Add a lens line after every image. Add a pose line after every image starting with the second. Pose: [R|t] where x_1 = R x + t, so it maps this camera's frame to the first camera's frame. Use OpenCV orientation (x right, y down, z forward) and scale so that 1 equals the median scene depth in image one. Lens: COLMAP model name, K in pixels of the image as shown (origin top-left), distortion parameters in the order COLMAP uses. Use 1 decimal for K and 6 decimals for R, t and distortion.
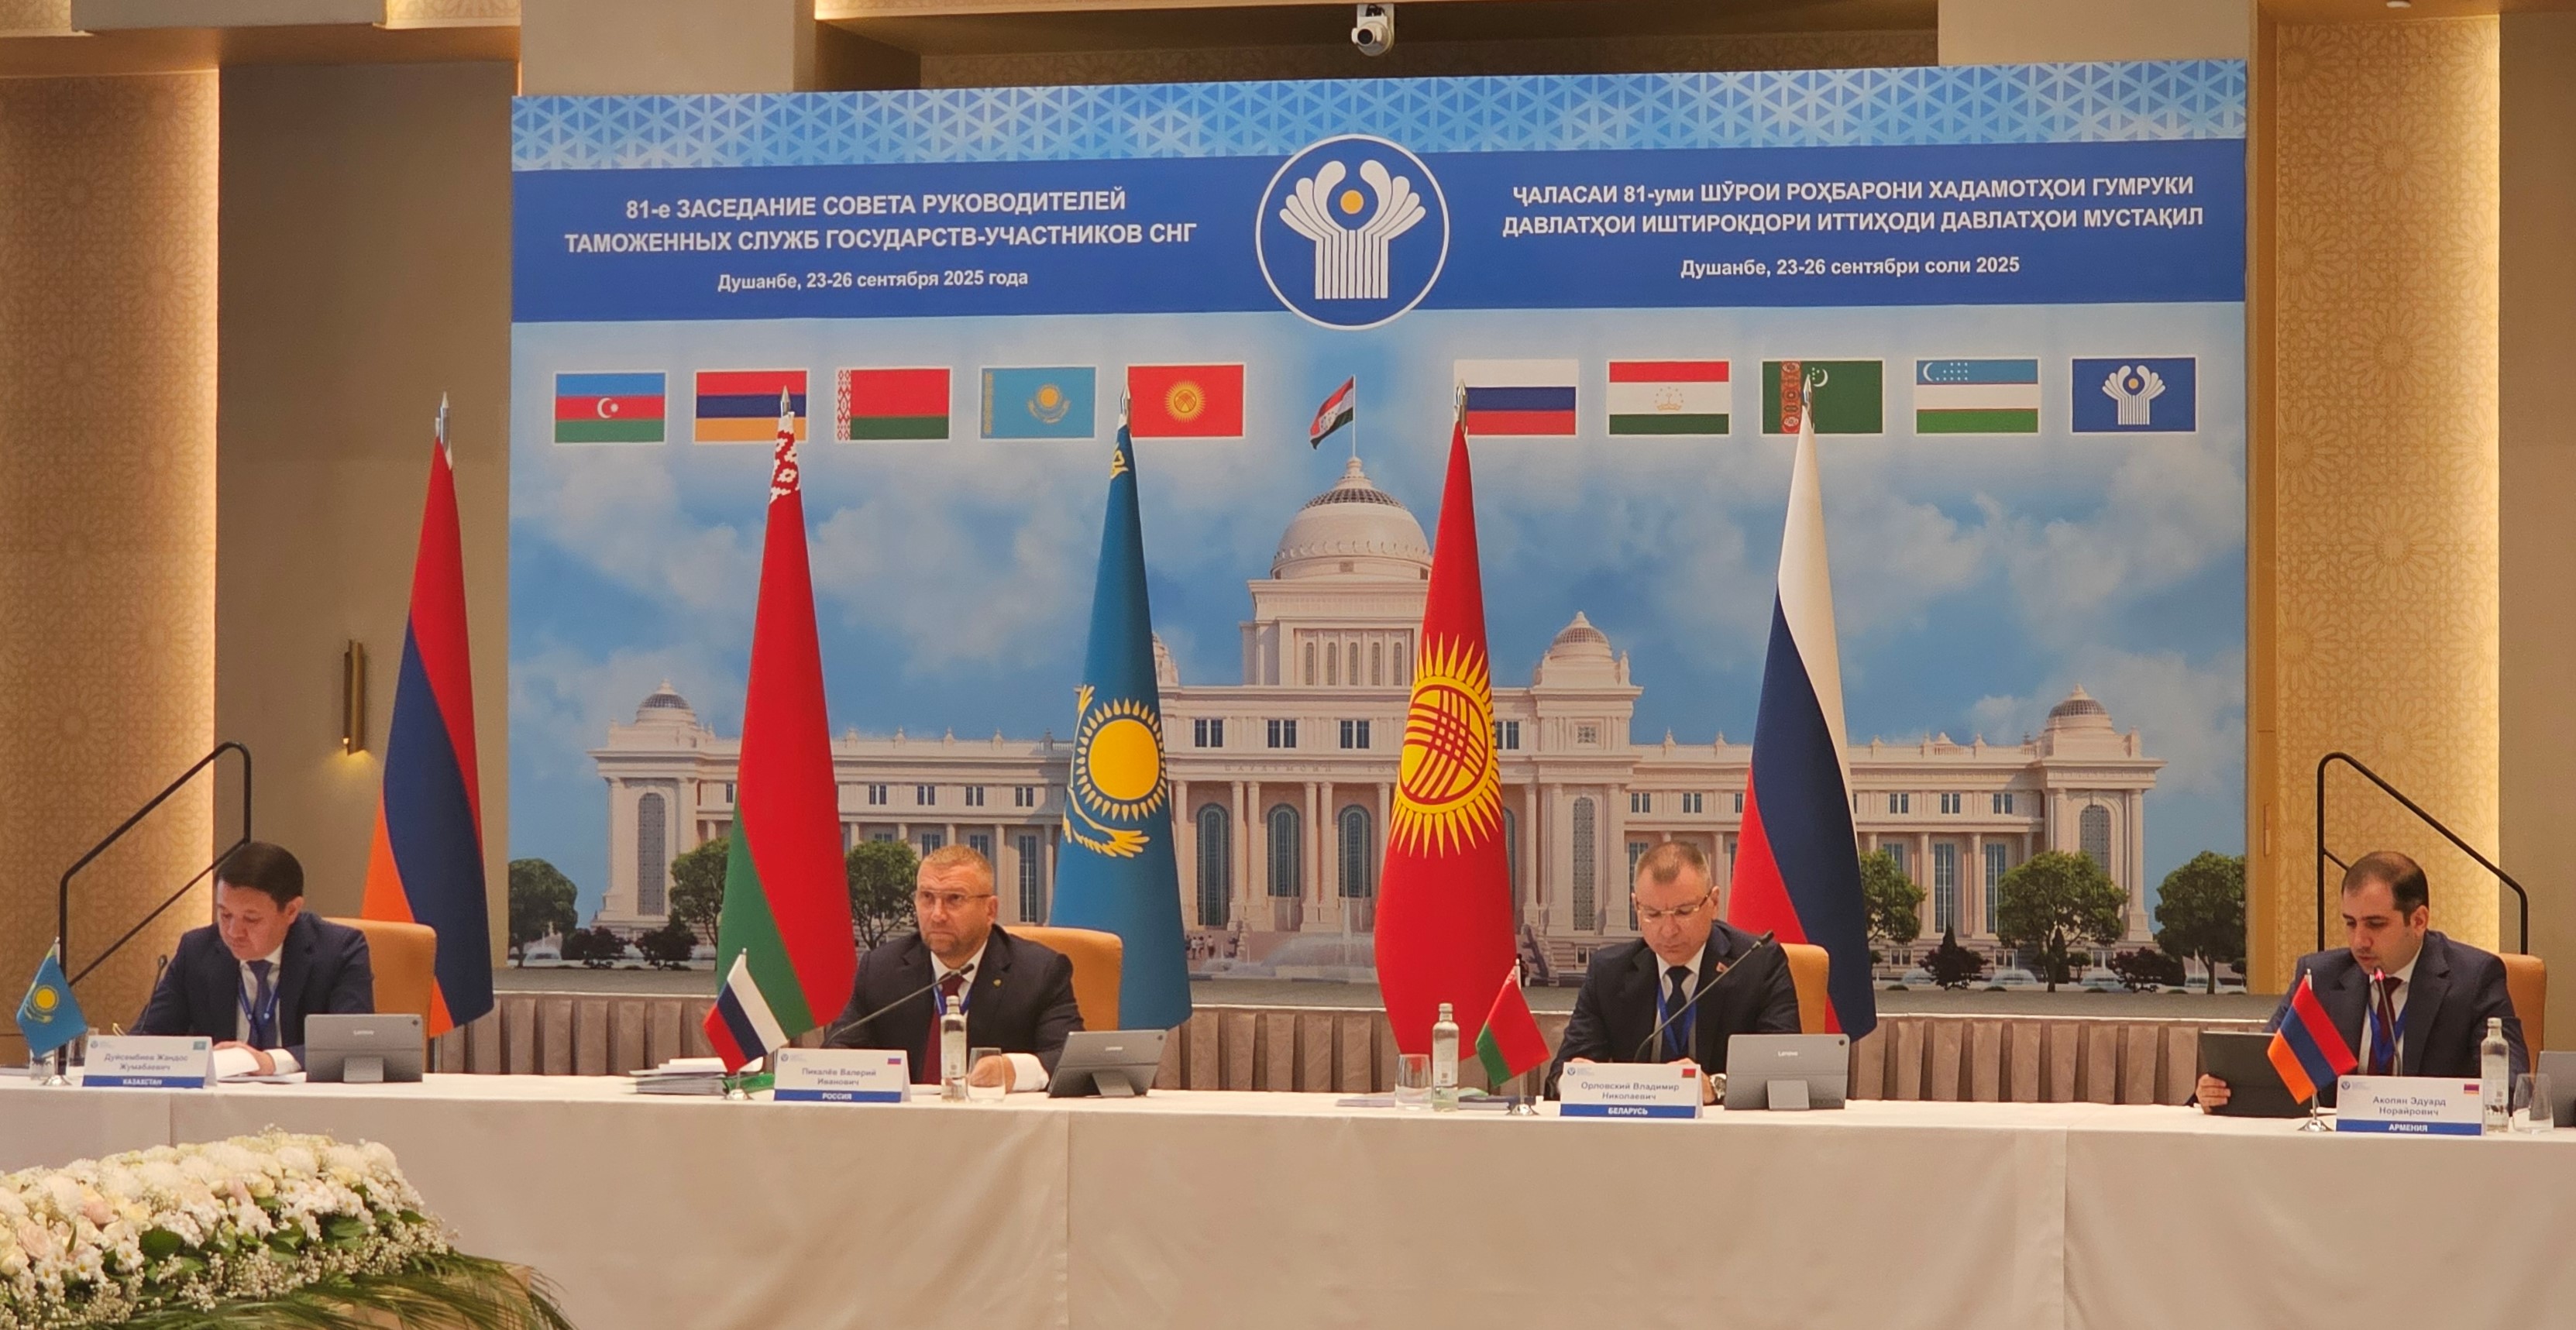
lens RADIAL K [[5934.6, 0, 1334.8], [0, 5934.6, 607.7], [0, 0, 1]] dist [-0.786993, 15.118925]
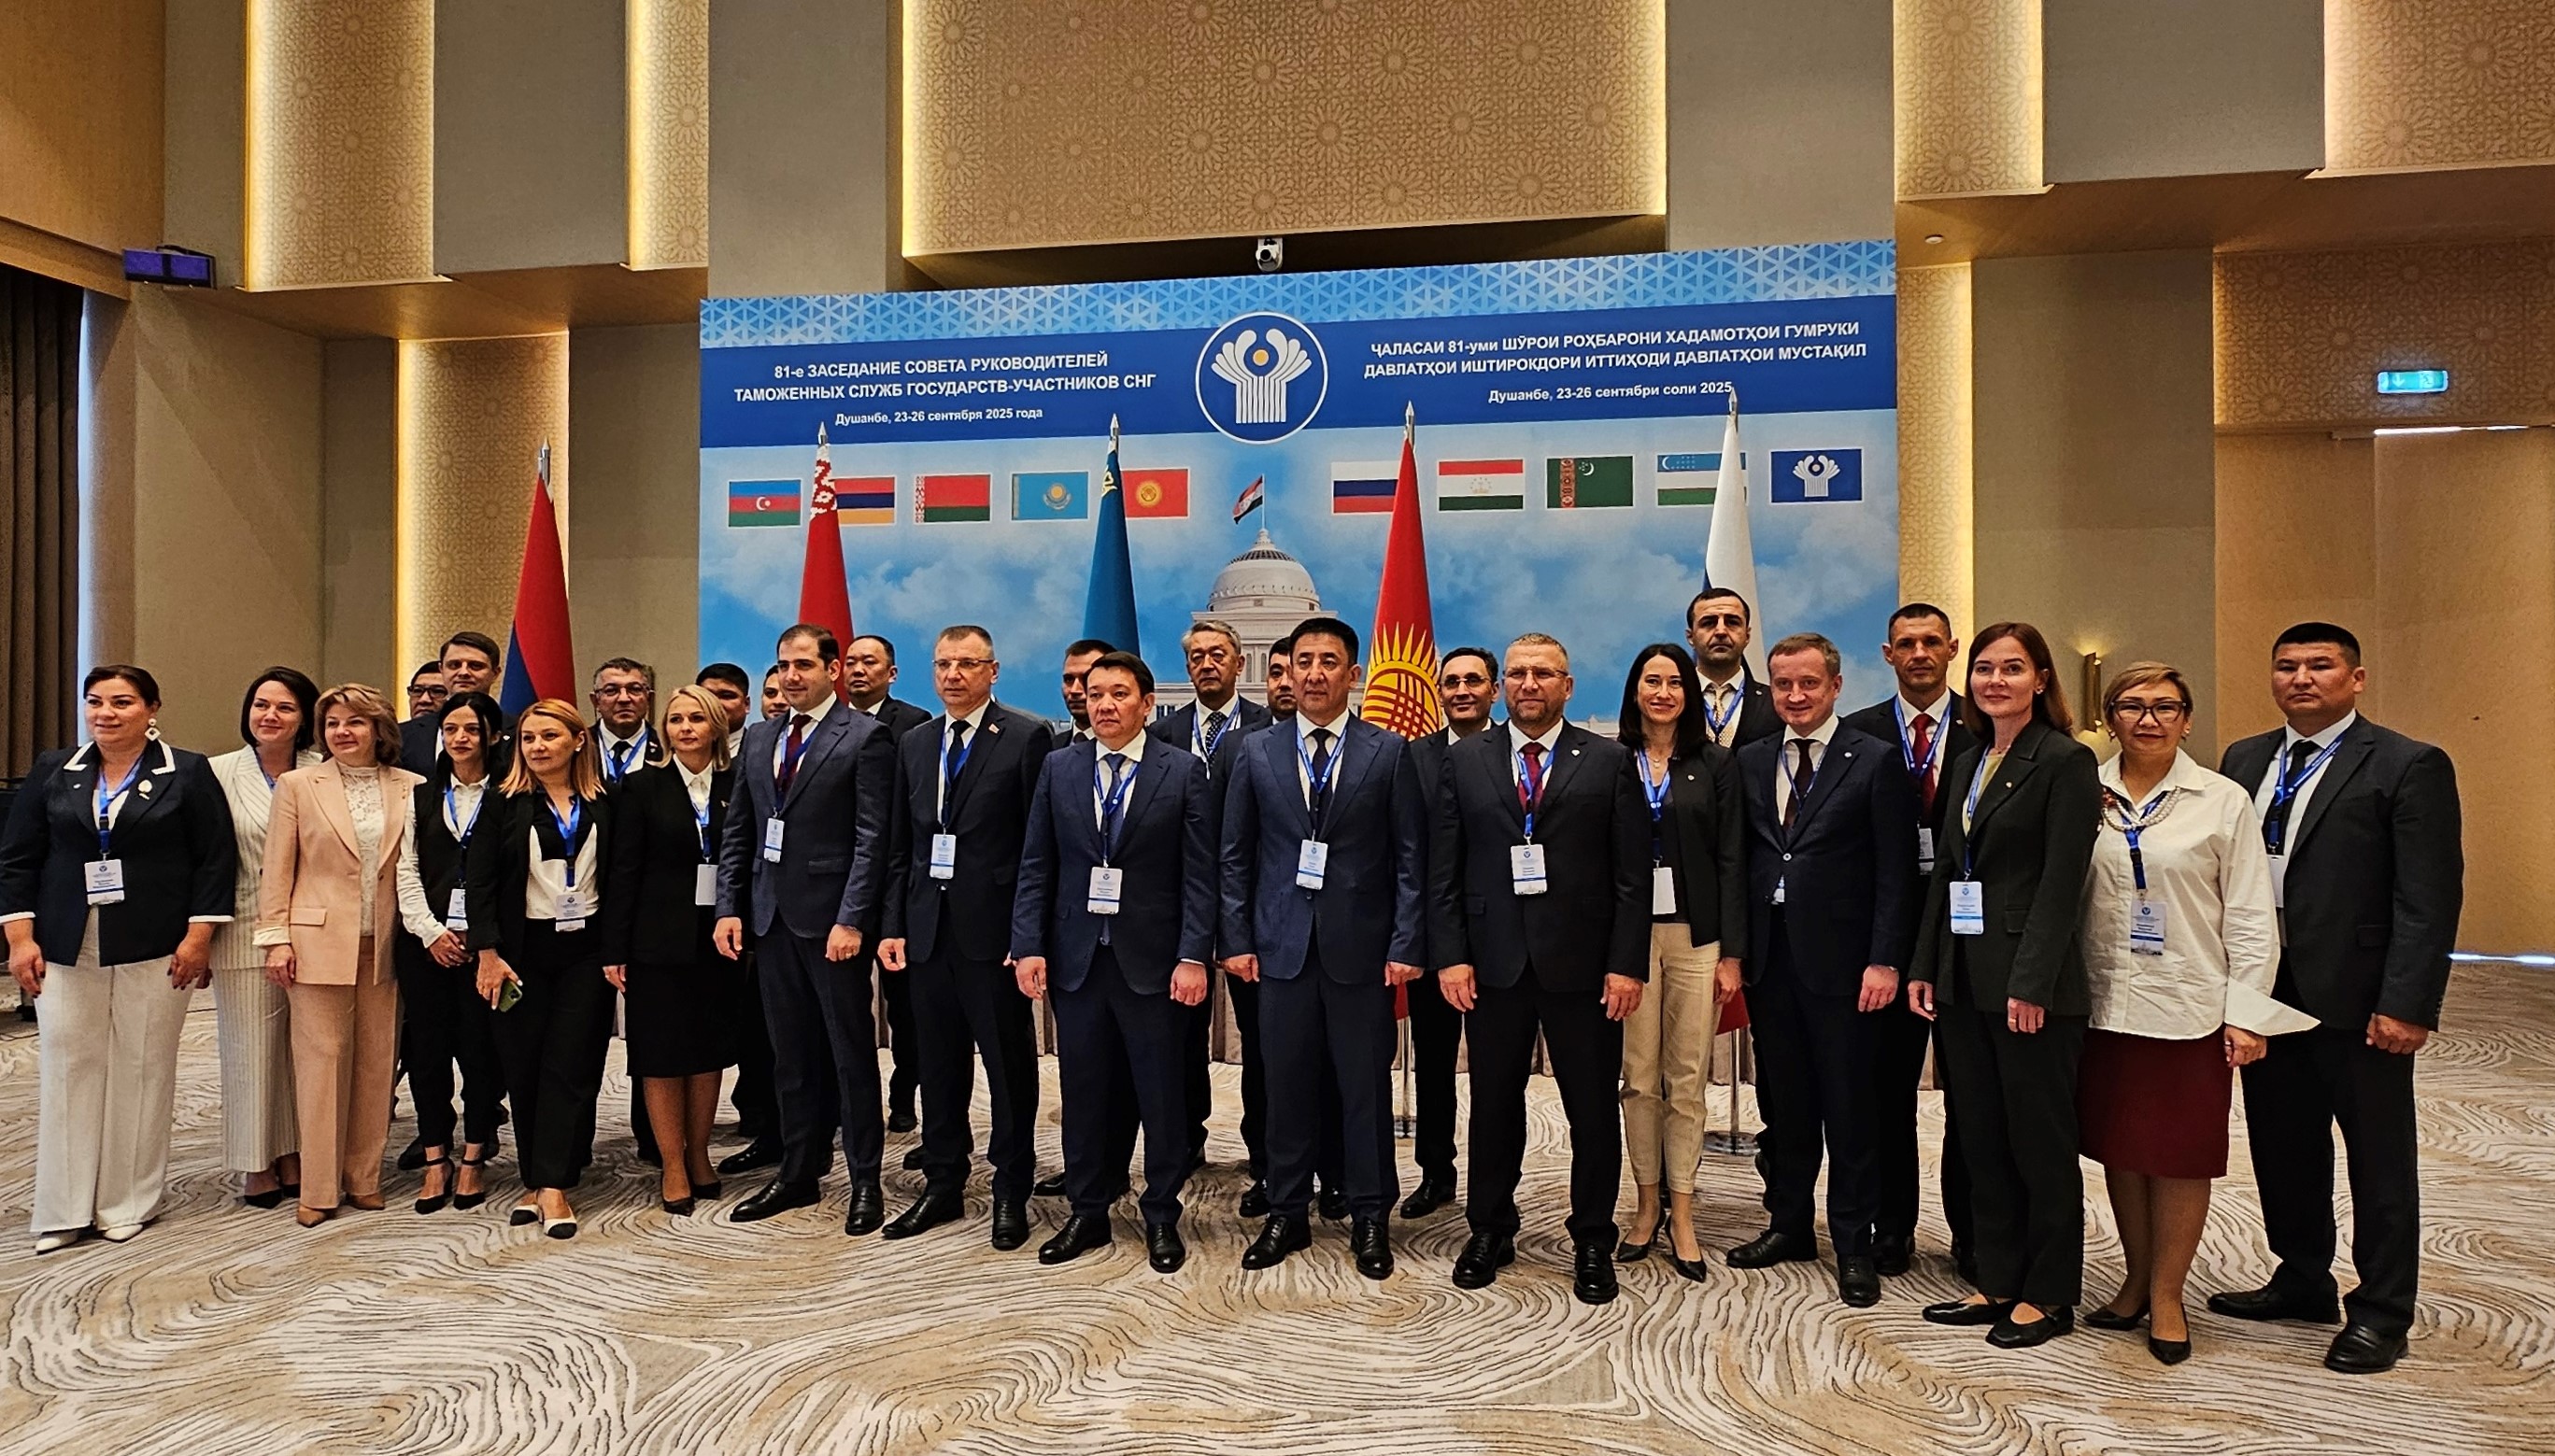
lens RADIAL K [[1562.9, 0, 1262.9], [0, 1562.9, 700.1], [0, 0, 1]] dist [-0.003127, 0.001033]
pose [[0.997560, -0.004430, 0.069680, -0.024364], [0.003803, 0.999951, 0.009131, 0.013979], [-0.069717, -0.008844, 0.997528, 0.609562]]
